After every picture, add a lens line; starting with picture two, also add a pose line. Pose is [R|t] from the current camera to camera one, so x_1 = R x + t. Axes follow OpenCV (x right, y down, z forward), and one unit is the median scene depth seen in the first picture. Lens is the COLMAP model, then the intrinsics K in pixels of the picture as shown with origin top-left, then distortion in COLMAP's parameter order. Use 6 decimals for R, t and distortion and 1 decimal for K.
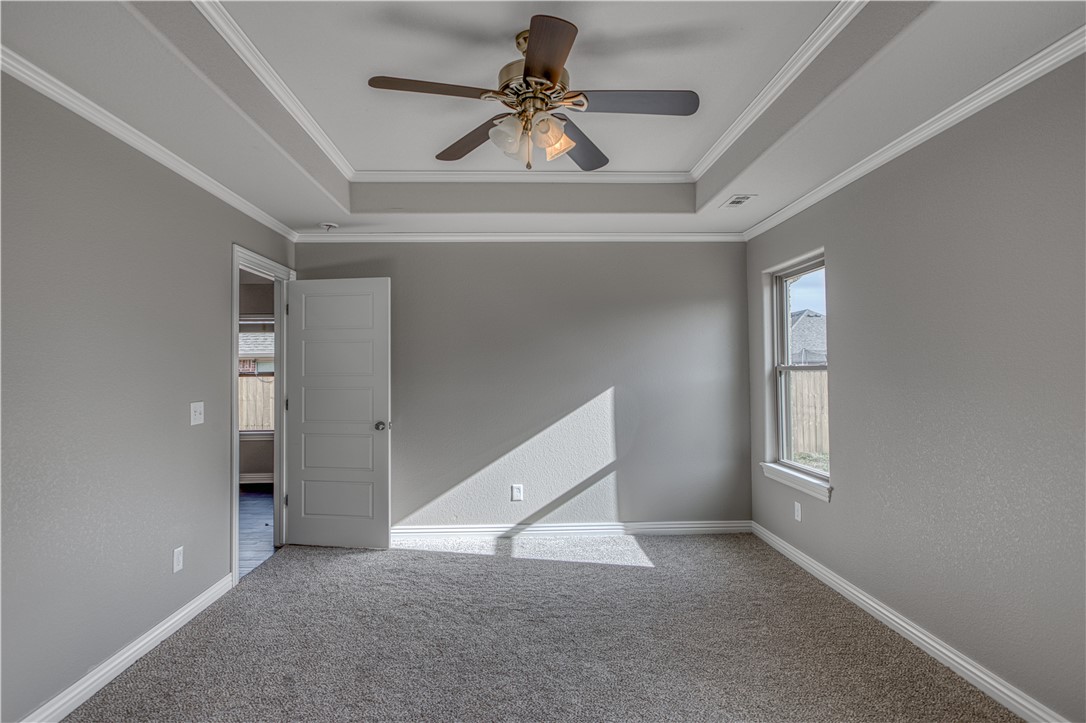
lens RADIAL K [[576.9, 0, 544.0], [0, 576.9, 362.1], [0, 0, 1]] dist [-0.000949, 0.001550]
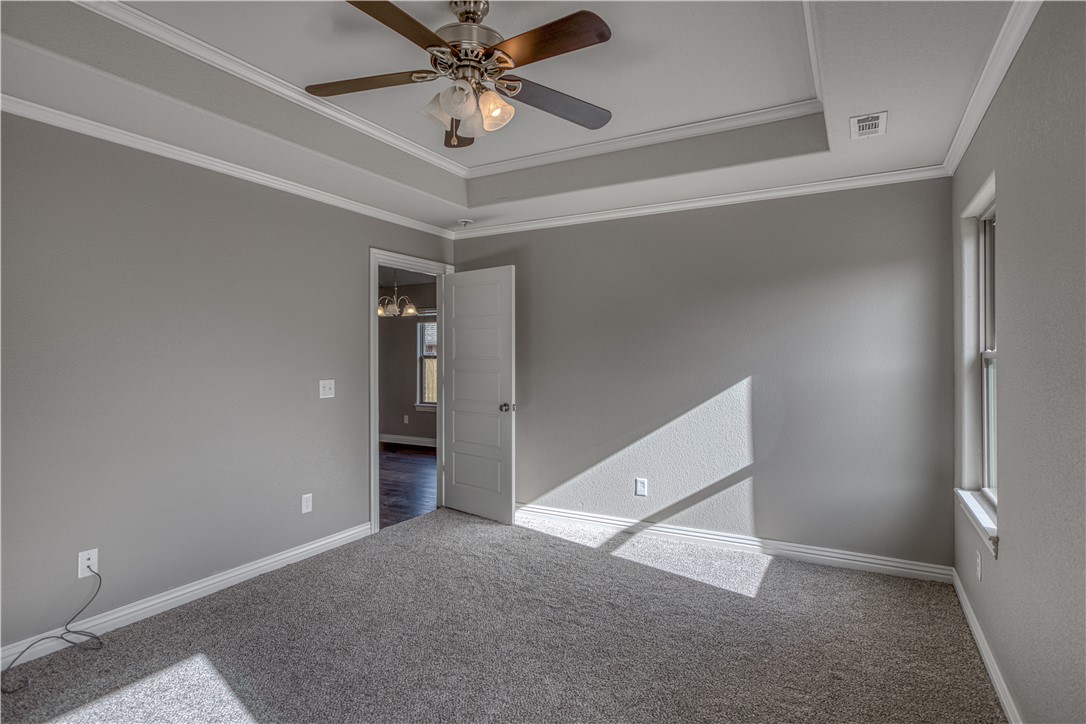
lens RADIAL K [[576.9, 0, 547.9], [0, 576.9, 360.5], [0, 0, 1]] dist [-0.000949, 0.001550]
pose [[0.852327, 0.011205, -0.522889, 0.330244], [0.002414, 0.999676, 0.025357, -0.001494], [0.523004, -0.022875, 0.852023, 0.144180]]
